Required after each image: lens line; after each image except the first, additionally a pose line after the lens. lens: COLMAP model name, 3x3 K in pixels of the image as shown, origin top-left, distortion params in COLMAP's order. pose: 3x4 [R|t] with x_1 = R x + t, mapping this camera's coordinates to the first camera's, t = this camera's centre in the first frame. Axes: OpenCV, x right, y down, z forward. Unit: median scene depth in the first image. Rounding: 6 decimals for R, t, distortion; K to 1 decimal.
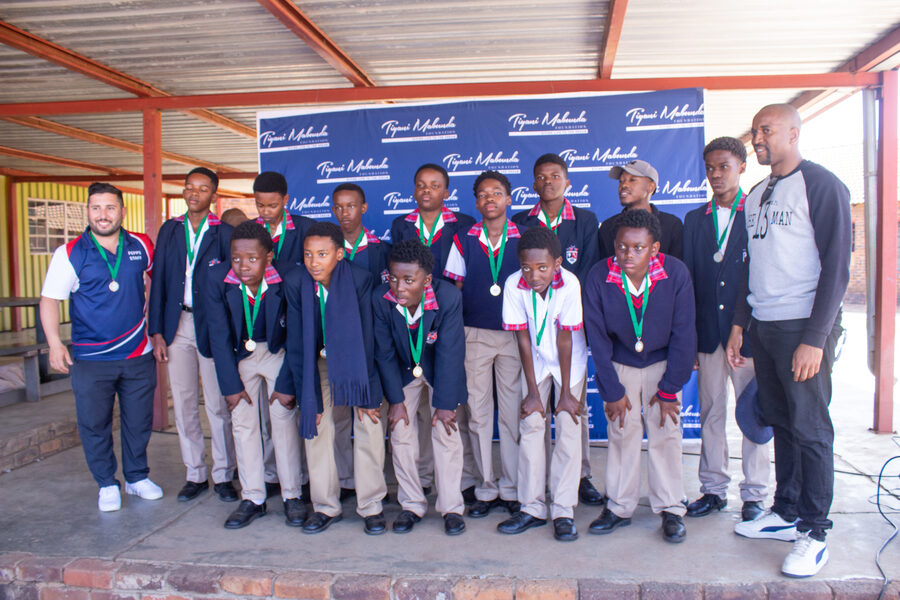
lens RADIAL K [[752.6, 0, 450.0], [0, 752.6, 300.0], [0, 0, 1]] dist [-0.171206, 0.162814]
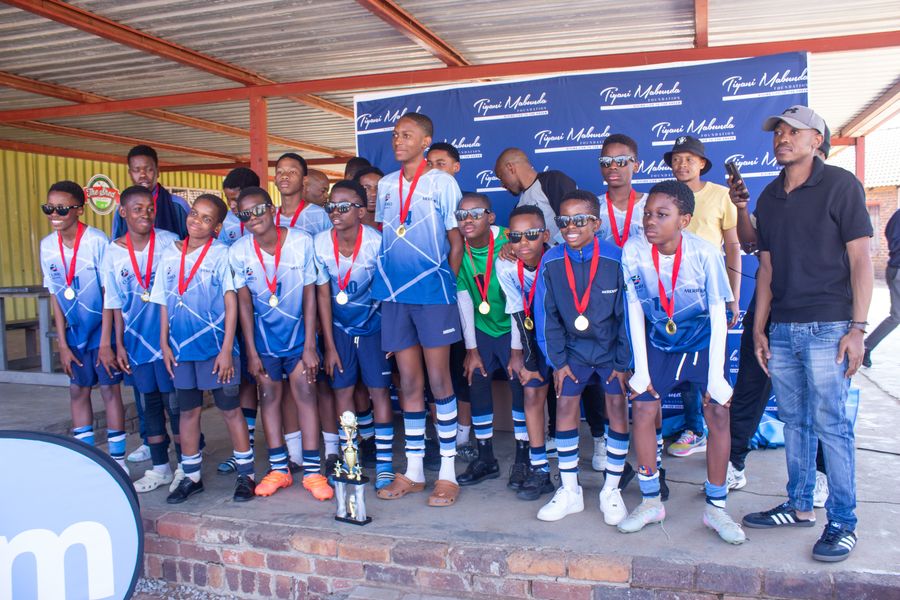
lens RADIAL K [[755.8, 0, 450.0], [0, 755.8, 300.0], [0, 0, 1]] dist [-0.168777, 0.152633]
pose [[0.983769, 0.002881, -0.179416, 0.063139], [0.000920, 0.999777, 0.021098, 0.009407], [0.179437, -0.020920, 0.983547, -0.003854]]
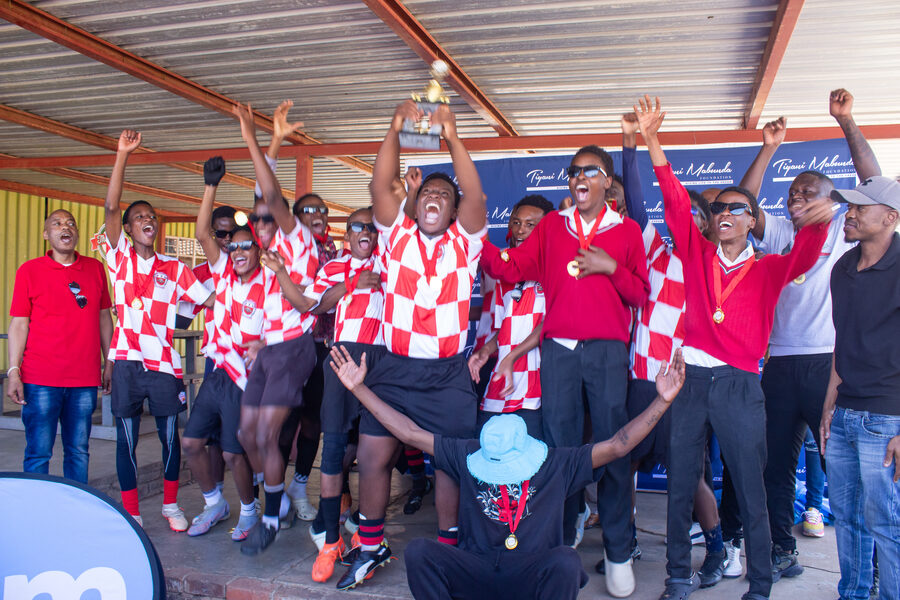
lens RADIAL K [[752.6, 0, 450.0], [0, 752.6, 300.0], [0, 0, 1]] dist [-0.171206, 0.162814]
pose [[0.987861, 0.025721, -0.153199, -0.036072], [-0.034864, 0.997748, -0.057296, 0.001391], [0.151381, 0.061942, 0.986533, -0.023589]]
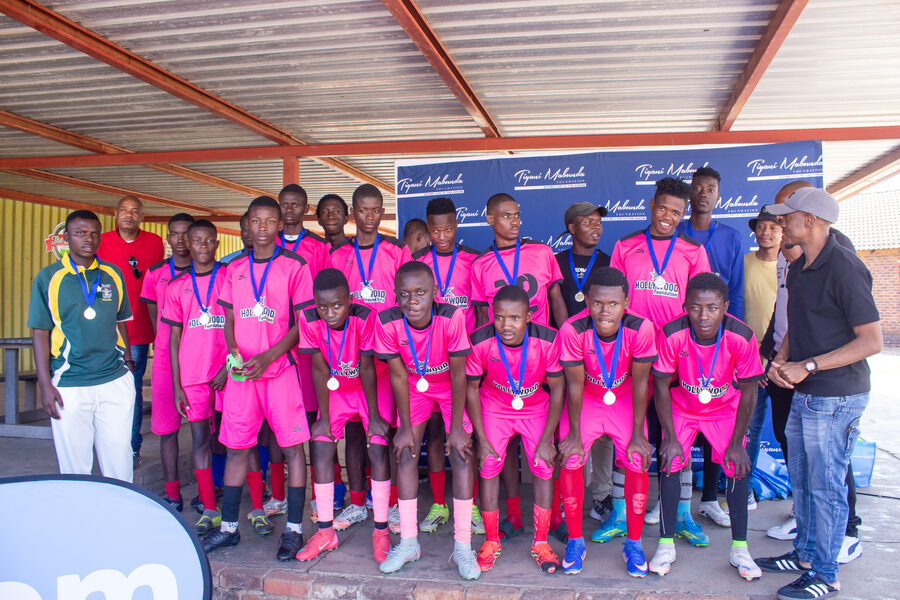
lens RADIAL K [[752.6, 0, 450.0], [0, 752.6, 300.0], [0, 0, 1]] dist [-0.171206, 0.162814]
pose [[0.997509, 0.009578, -0.069880, -0.114838], [-0.013305, 0.998502, -0.053072, 0.004162], [0.069267, 0.053870, 0.996143, -0.069146]]
